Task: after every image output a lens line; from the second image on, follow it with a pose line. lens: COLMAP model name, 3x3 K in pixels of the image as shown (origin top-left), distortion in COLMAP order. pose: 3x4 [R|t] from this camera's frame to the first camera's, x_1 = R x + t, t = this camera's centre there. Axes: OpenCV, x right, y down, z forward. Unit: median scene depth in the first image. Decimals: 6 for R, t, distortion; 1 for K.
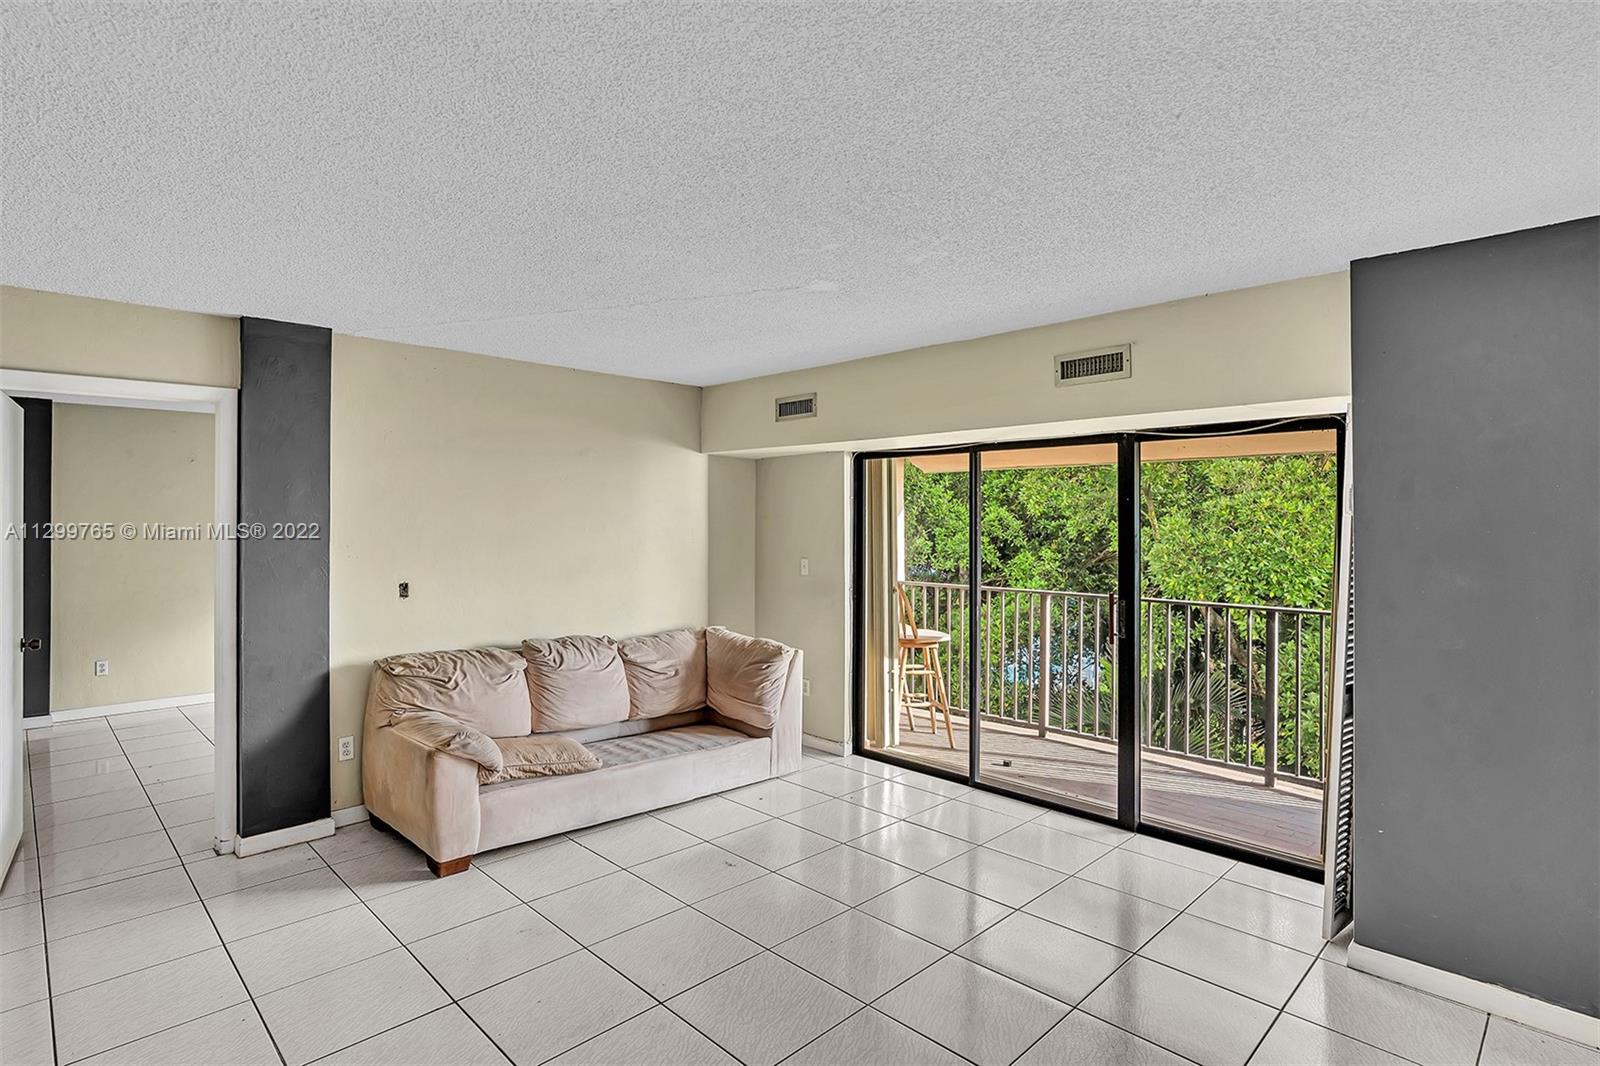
lens RADIAL K [[798.1, 0, 789.6], [0, 798.1, 517.1], [0, 0, 1]] dist [-0.016655, 0.001995]
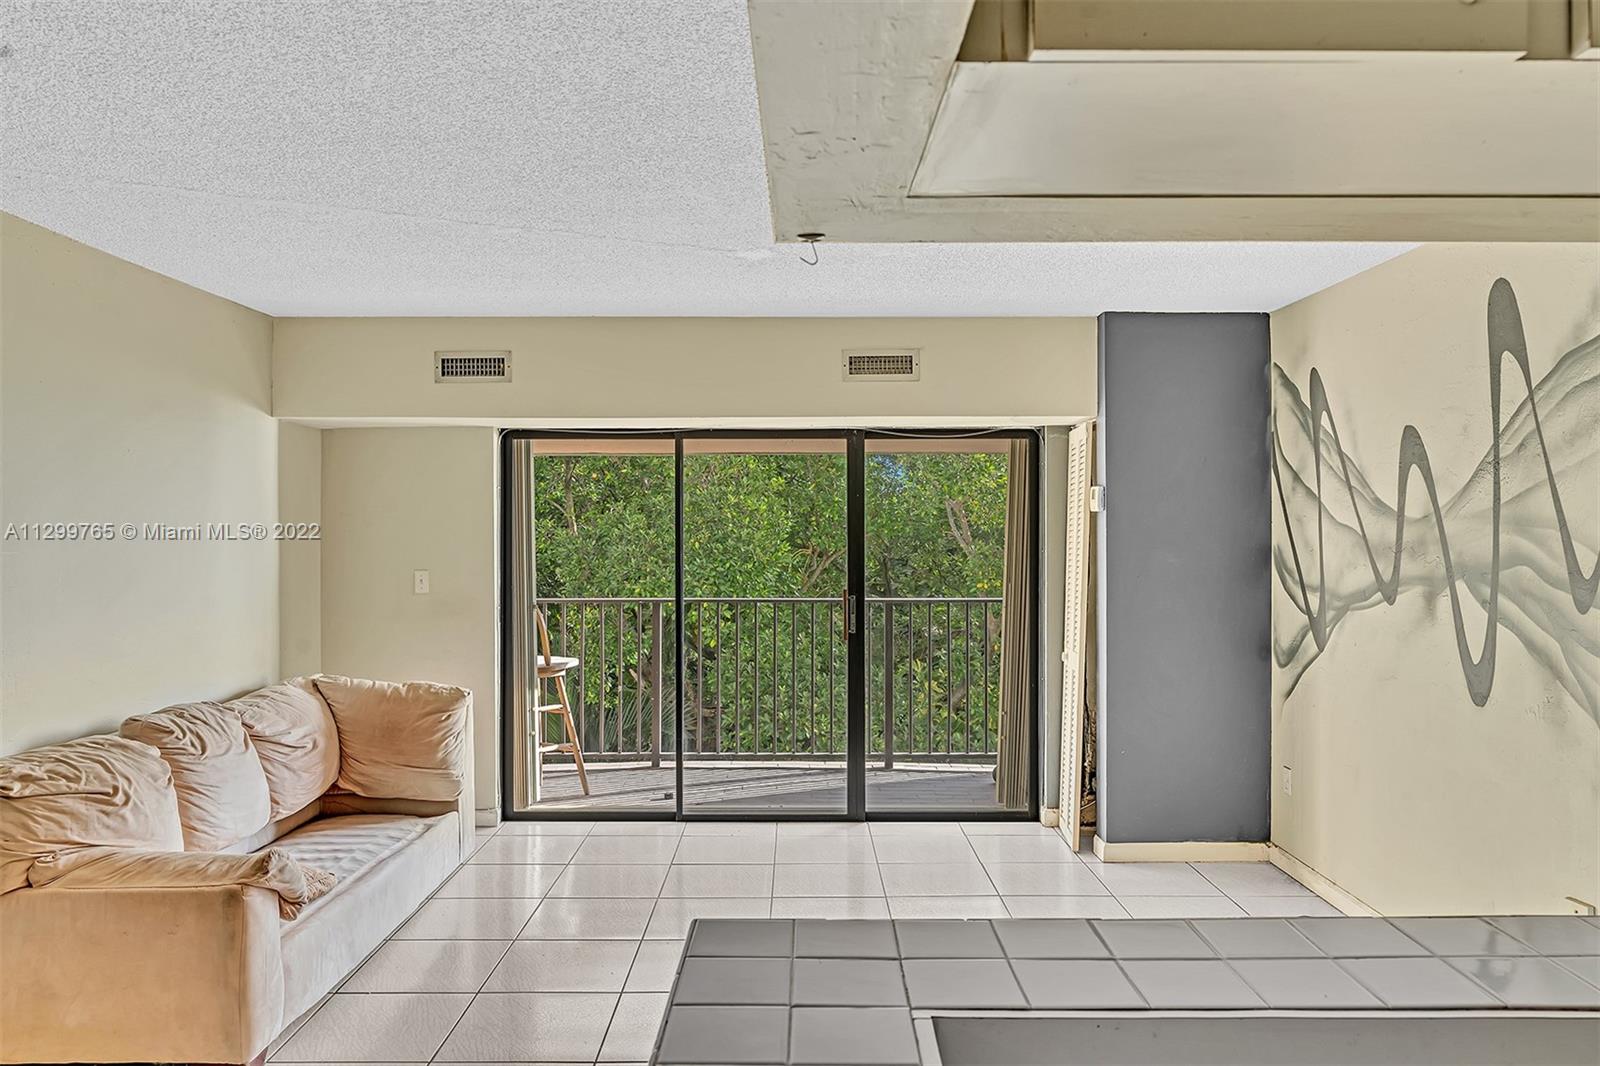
lens RADIAL K [[1095.8, 0, 796.4], [0, 1095.8, 525.2], [0, 0, 1]] dist [-0.016687, 0.005741]
pose [[0.702796, -0.007588, 0.711351, -0.527131], [0.001627, 0.999958, 0.009059, 0.002285], [-0.711390, -0.005209, 0.702779, 0.064672]]
